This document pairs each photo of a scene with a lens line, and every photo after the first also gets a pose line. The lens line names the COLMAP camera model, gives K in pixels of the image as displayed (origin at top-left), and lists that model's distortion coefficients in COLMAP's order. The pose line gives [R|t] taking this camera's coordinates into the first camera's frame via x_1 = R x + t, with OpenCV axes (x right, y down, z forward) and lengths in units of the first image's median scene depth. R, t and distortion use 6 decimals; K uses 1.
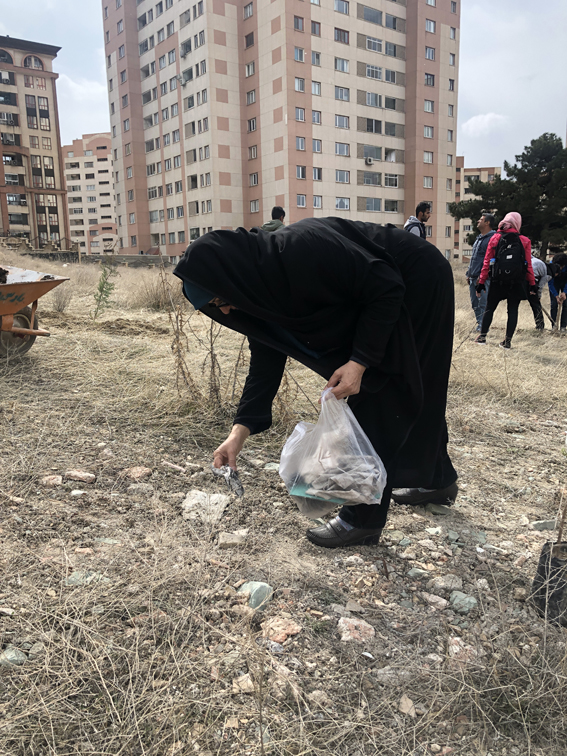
lens RADIAL K [[631.4, 0, 280.6], [0, 631.4, 376.6], [0, 0, 1]] dist [0.033384, -0.019100]
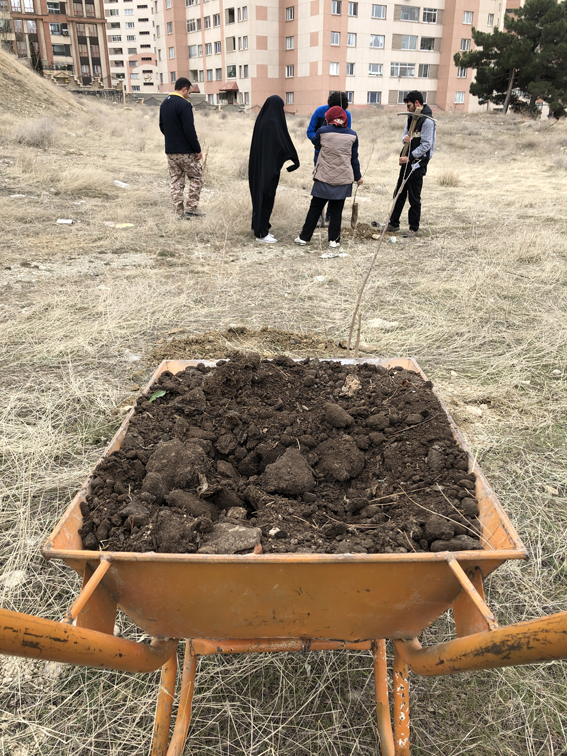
lens RADIAL K [[631.4, 0, 282.9], [0, 631.4, 375.2], [0, 0, 1]] dist [0.033384, -0.019100]
pose [[0.997434, 0.044929, -0.055741, 0.026794], [-0.030765, 0.972002, 0.232949, 0.011331], [0.064646, -0.230636, 0.970890, -0.110423]]
